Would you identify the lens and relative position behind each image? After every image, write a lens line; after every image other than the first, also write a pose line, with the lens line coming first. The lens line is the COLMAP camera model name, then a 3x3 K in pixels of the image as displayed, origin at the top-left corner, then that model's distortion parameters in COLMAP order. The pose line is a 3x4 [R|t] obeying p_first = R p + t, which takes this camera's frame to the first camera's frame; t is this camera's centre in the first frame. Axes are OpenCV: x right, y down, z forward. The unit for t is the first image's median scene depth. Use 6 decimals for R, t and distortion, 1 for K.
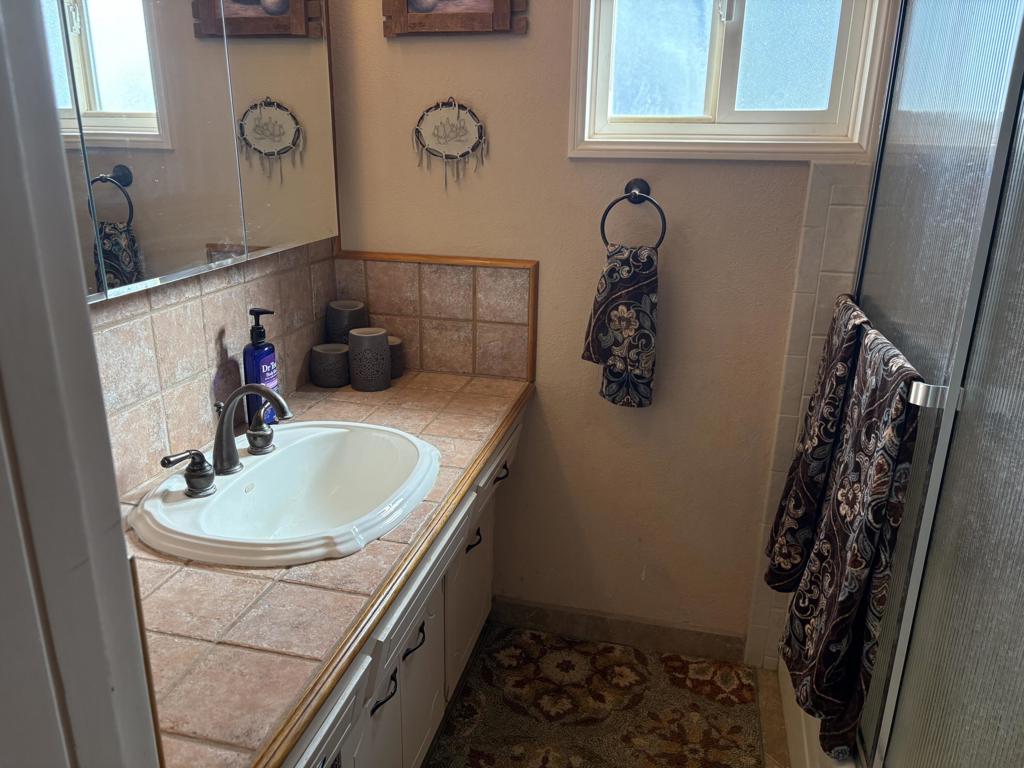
lens RADIAL K [[755.2, 0, 515.1], [0, 755.2, 388.6], [0, 0, 1]] dist [0.115461, -0.241710]
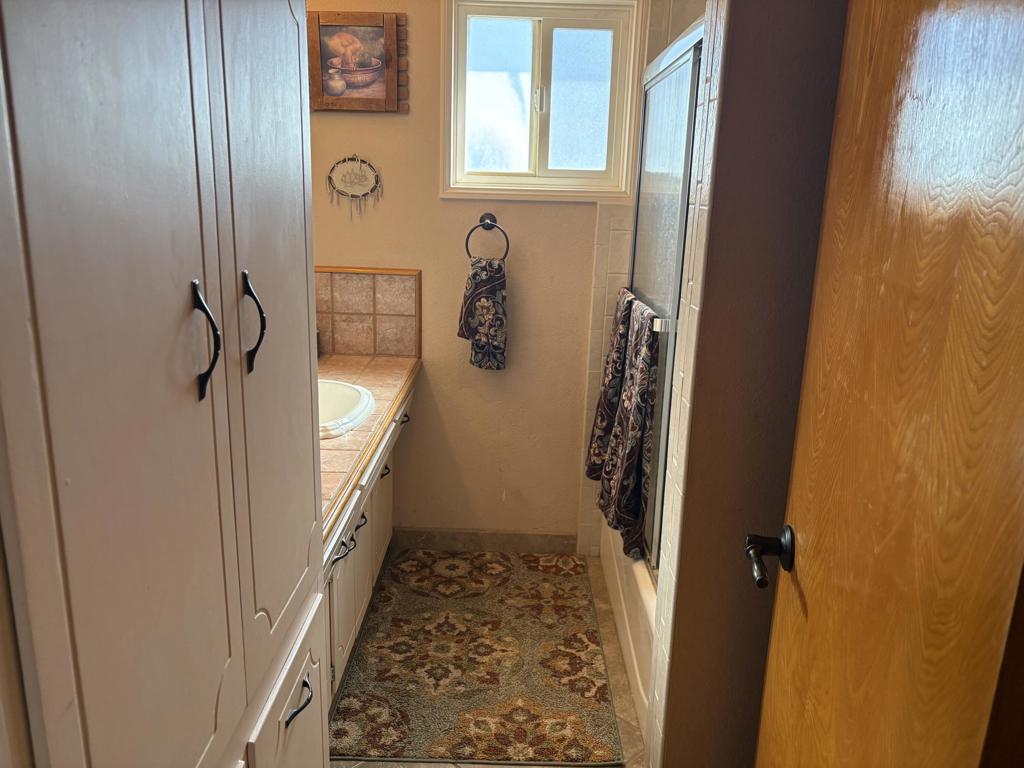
lens RADIAL K [[755.2, 0, 515.1], [0, 755.2, 388.6], [0, 0, 1]] dist [0.115461, -0.241710]
pose [[0.972409, -0.044625, 0.228974, -0.137822], [0.058064, 0.996942, -0.052293, 0.141289], [-0.225940, 0.064145, 0.972027, -0.412044]]
